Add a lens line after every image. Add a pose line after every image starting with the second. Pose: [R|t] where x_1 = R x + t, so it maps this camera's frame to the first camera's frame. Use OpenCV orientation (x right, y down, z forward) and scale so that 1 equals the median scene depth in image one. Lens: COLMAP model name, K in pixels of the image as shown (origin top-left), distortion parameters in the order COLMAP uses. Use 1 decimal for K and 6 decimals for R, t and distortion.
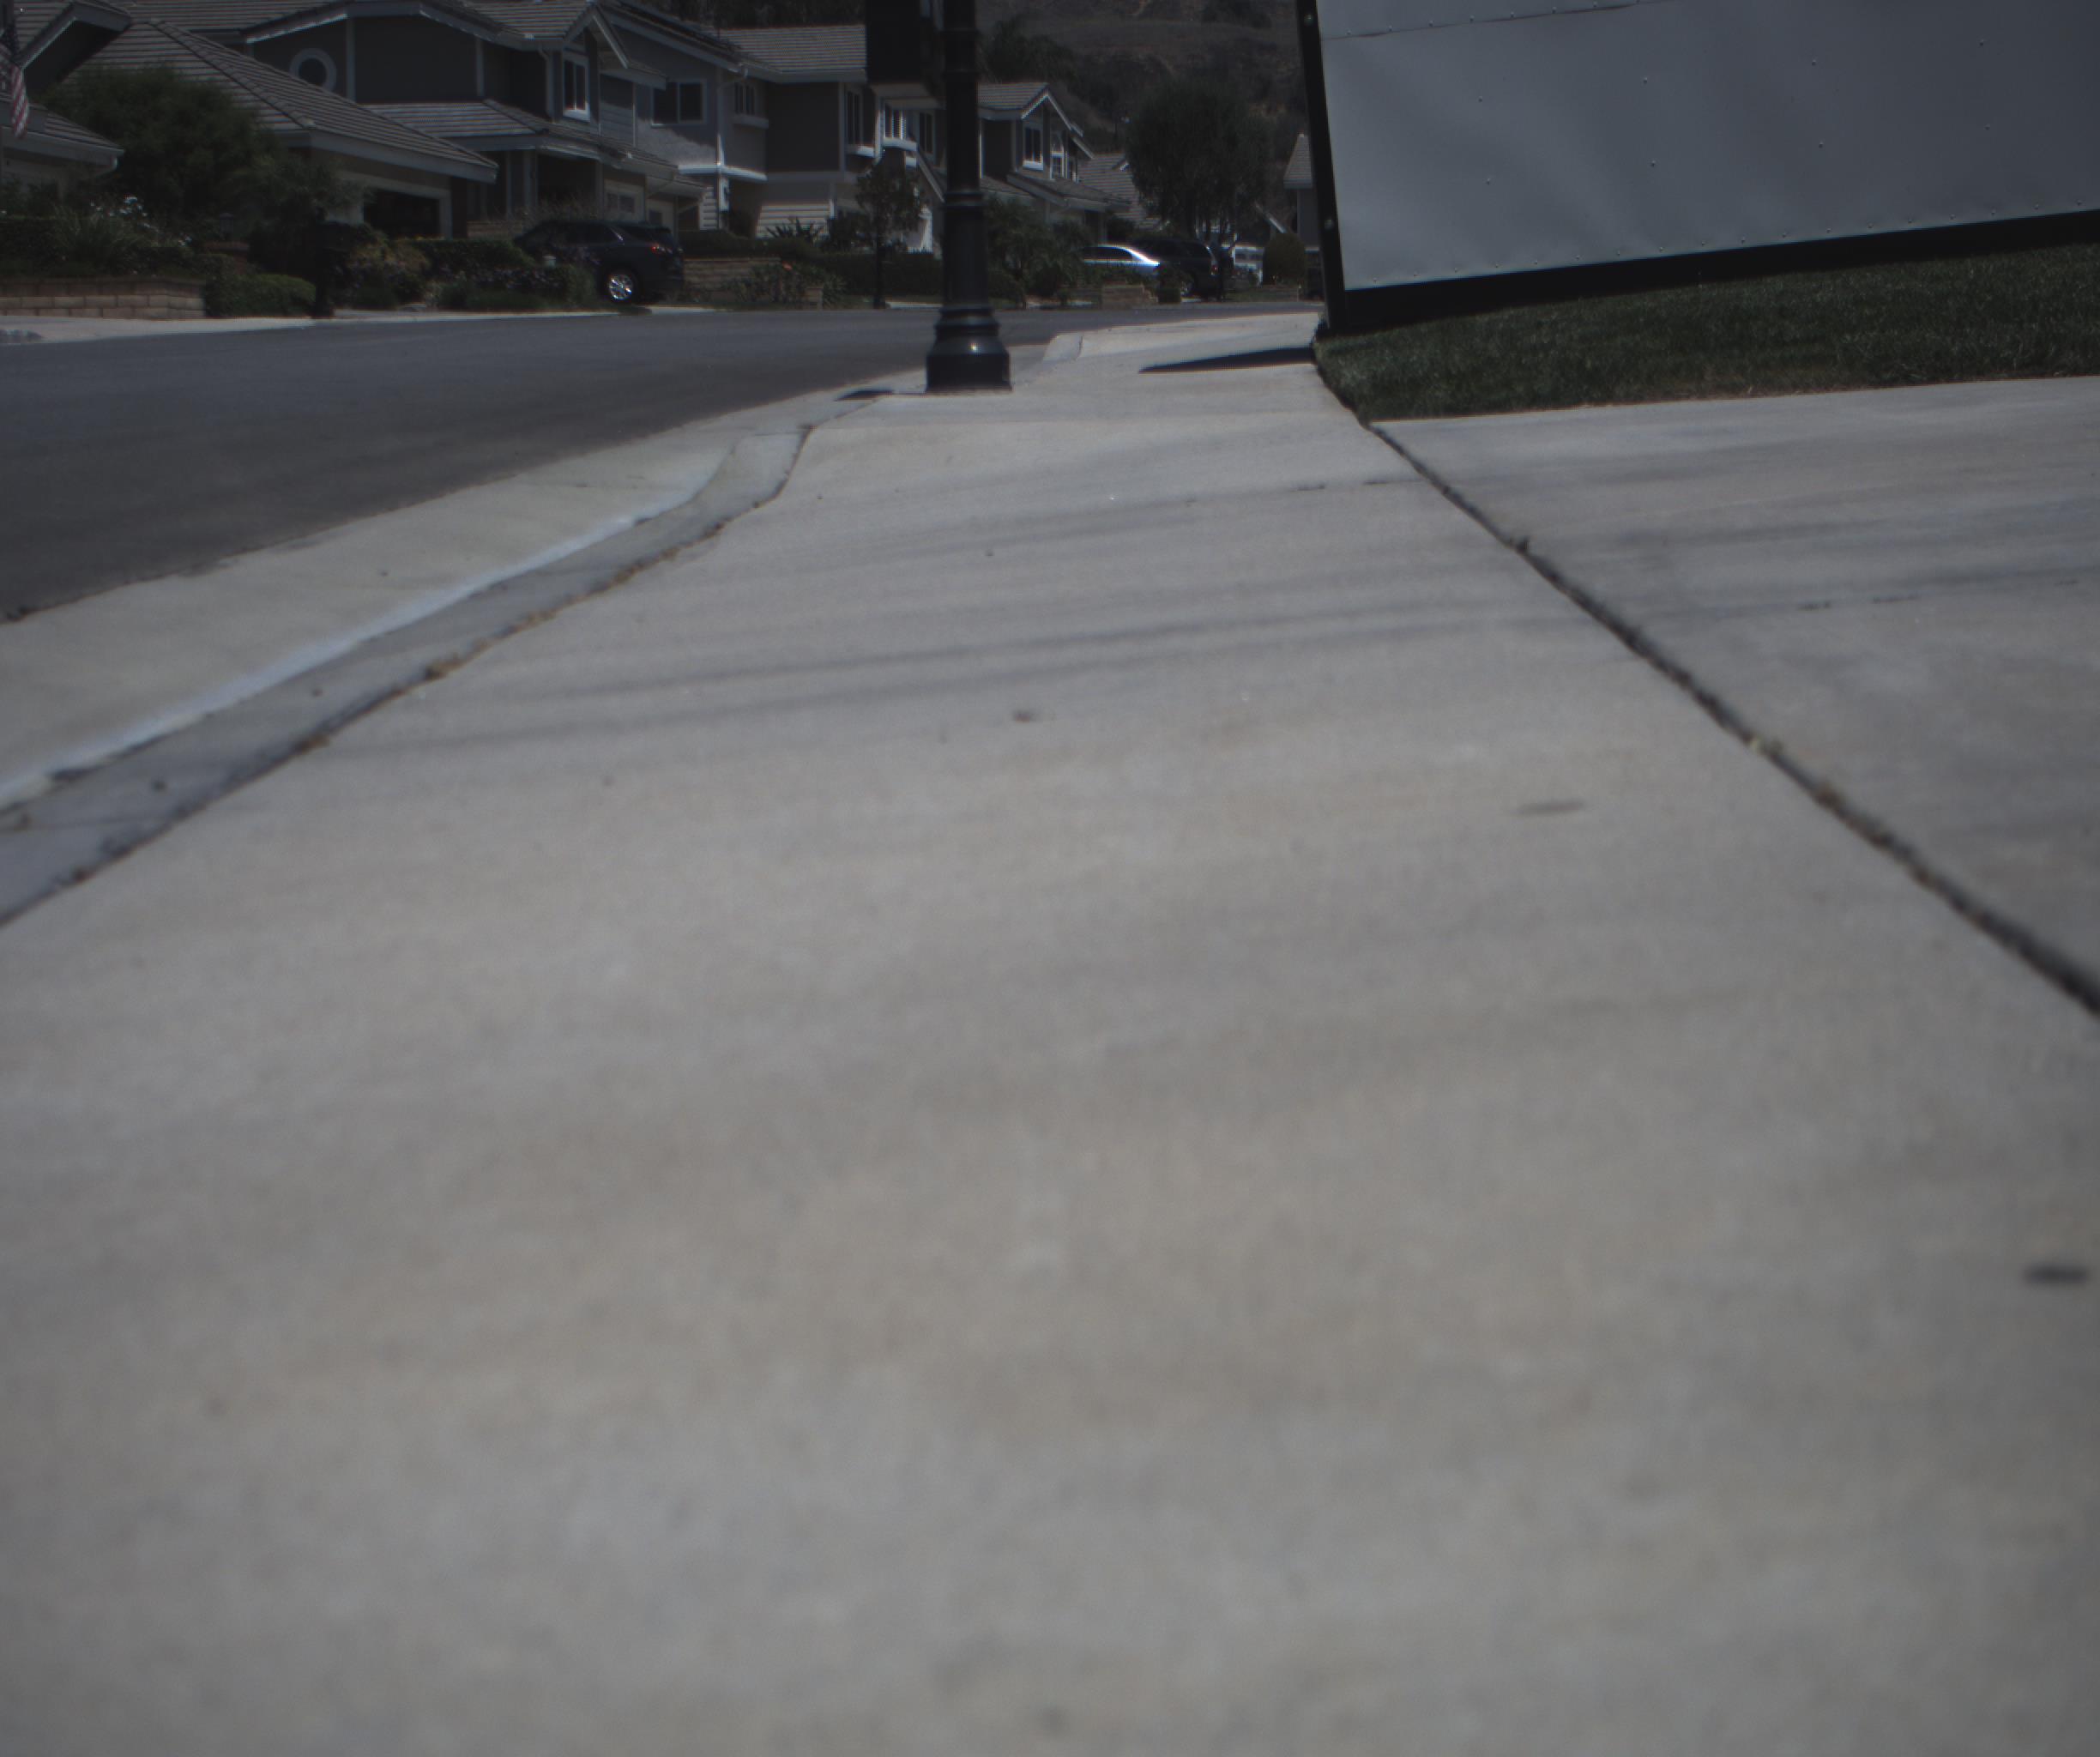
lens RADIAL K [[4542.6, 0, 1028.6], [0, 4542.6, 872.2], [0, 0, 1]] dist [-0.040860, 0.000000]
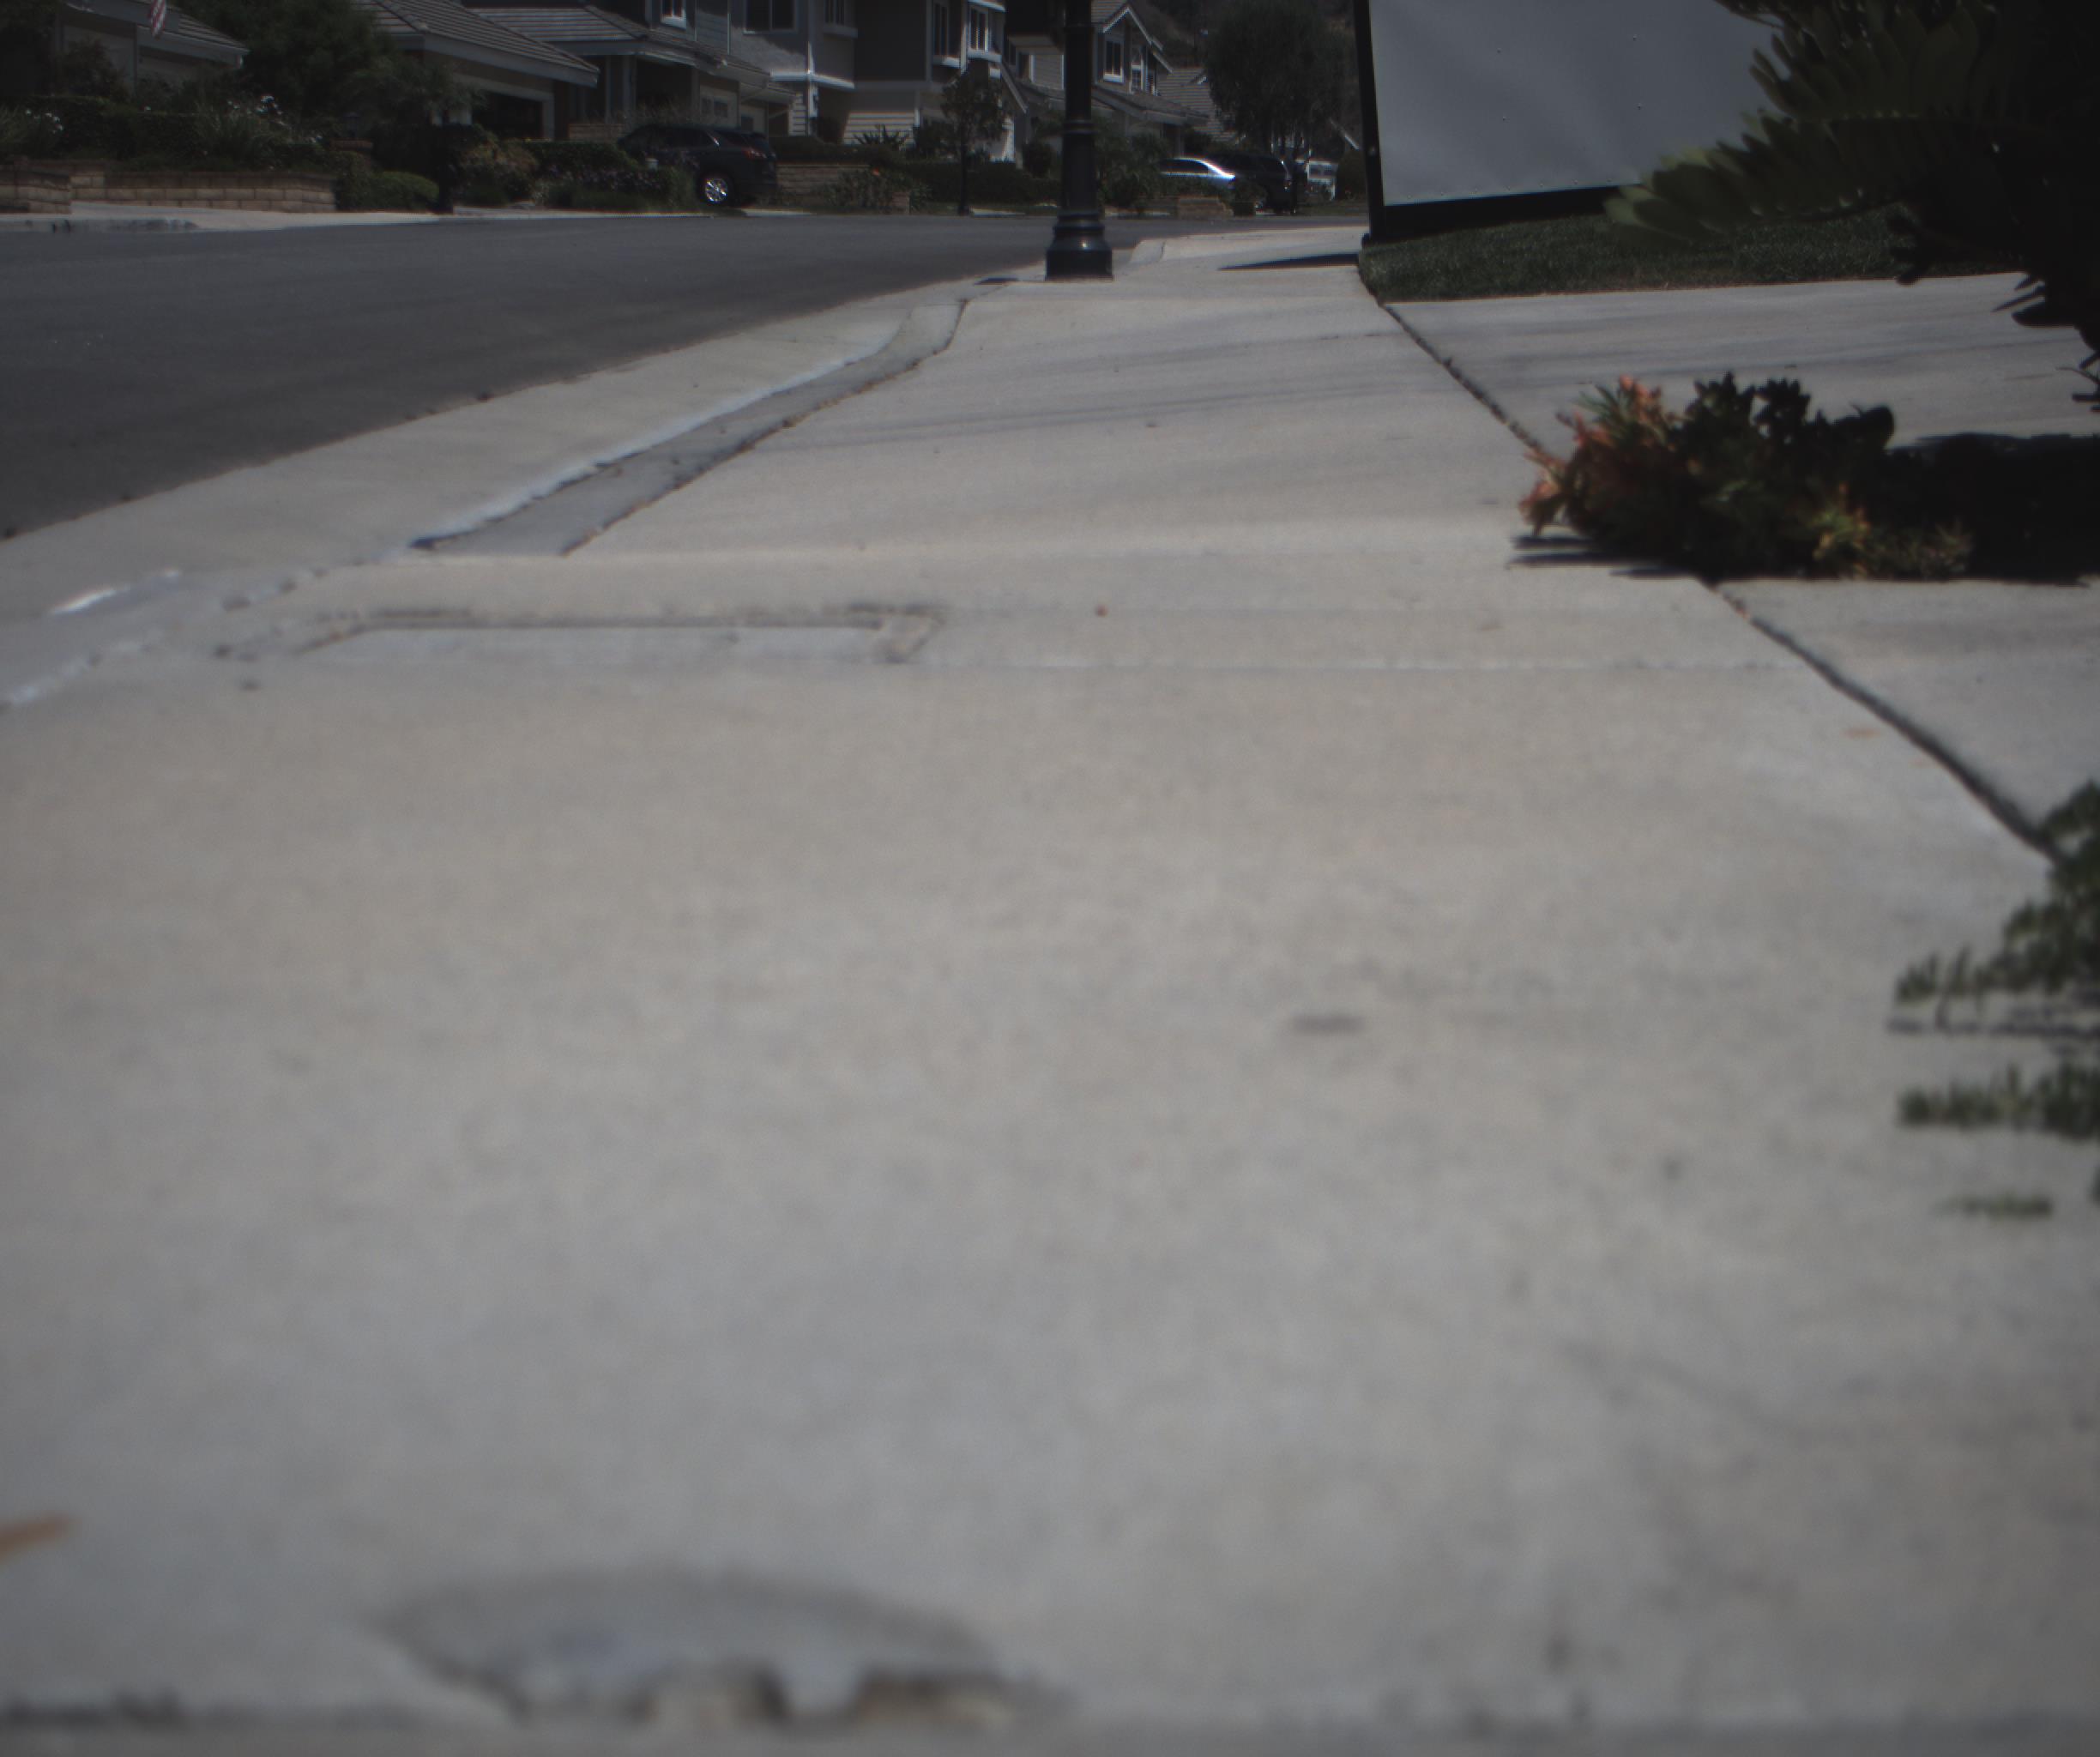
lens RADIAL K [[4542.6, 0, 1034.0], [0, 4542.6, 882.9], [0, 0, 1]] dist [-0.040860, 0.000000]
pose [[0.999699, 0.021359, -0.012072, -0.000942], [-0.021090, 0.999536, 0.021982, 0.004638], [0.012536, -0.021721, 0.999685, -0.035993]]
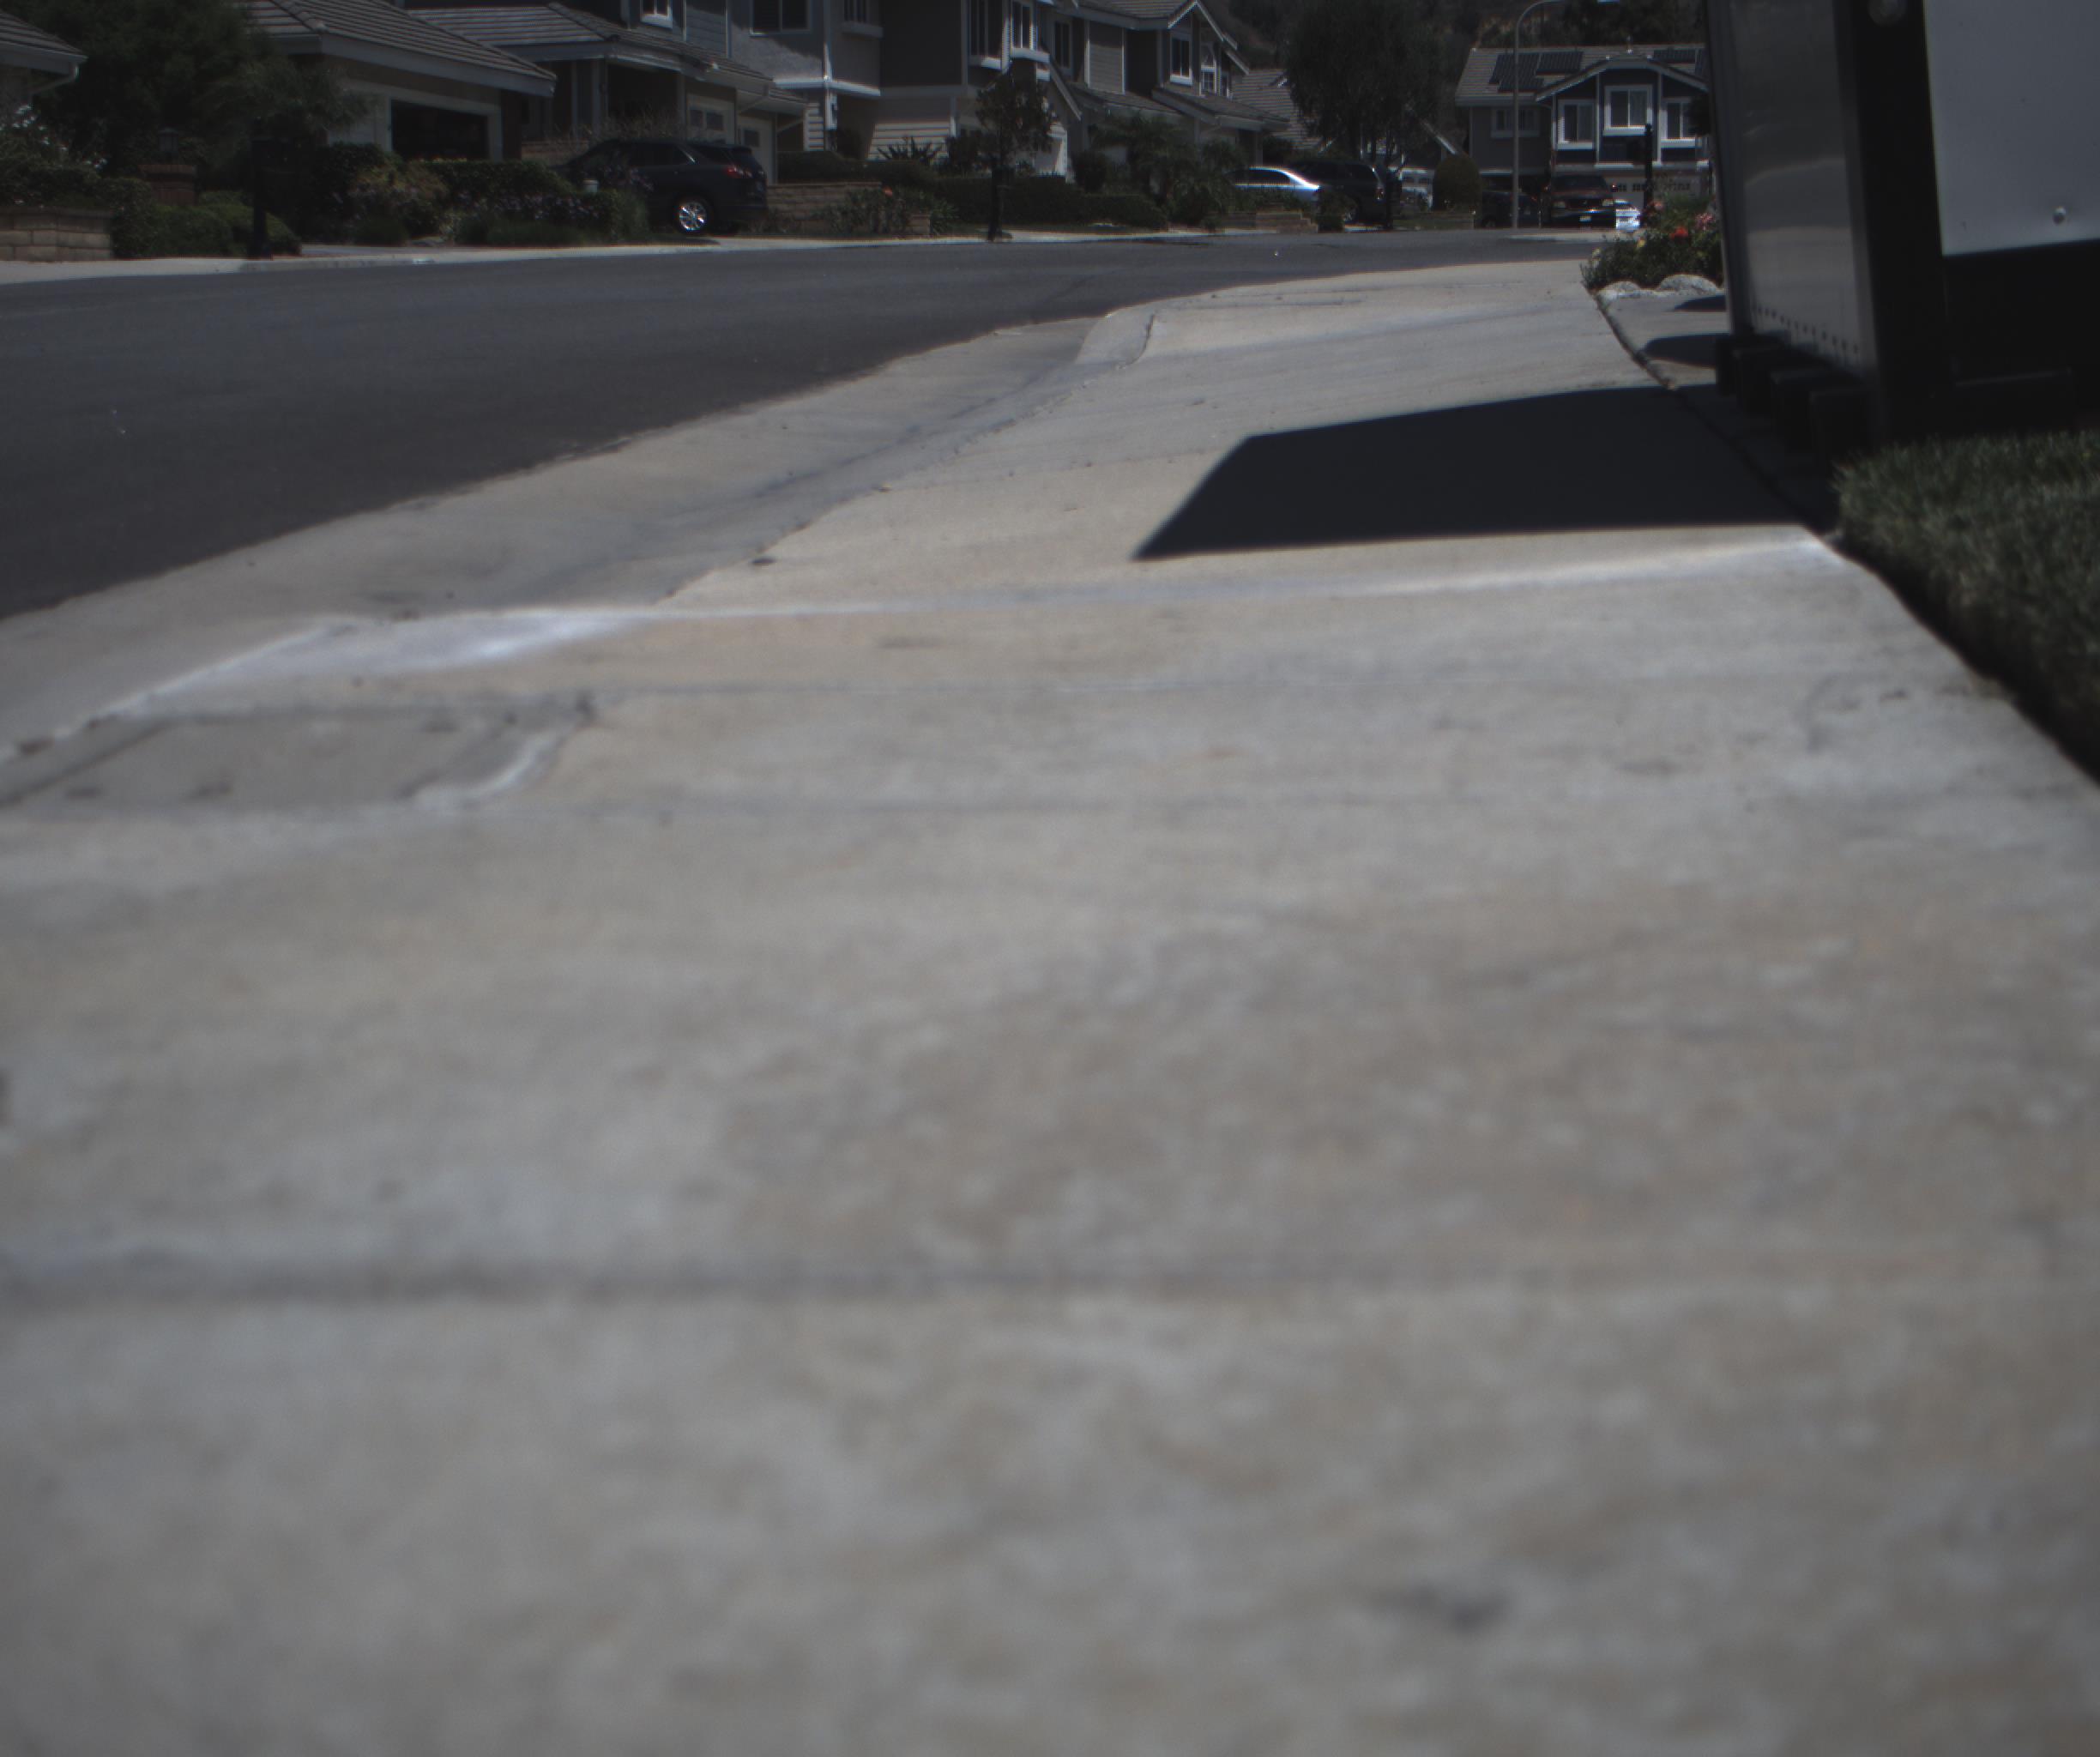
lens RADIAL K [[4542.6, 0, 990.1], [0, 4542.6, 890.8], [0, 0, 1]] dist [-0.040860, 0.000000]
pose [[0.999035, 0.002703, -0.043835, 0.004129], [-0.001825, 0.999797, 0.020066, -0.015424], [0.043880, -0.019967, 0.998837, 0.117249]]
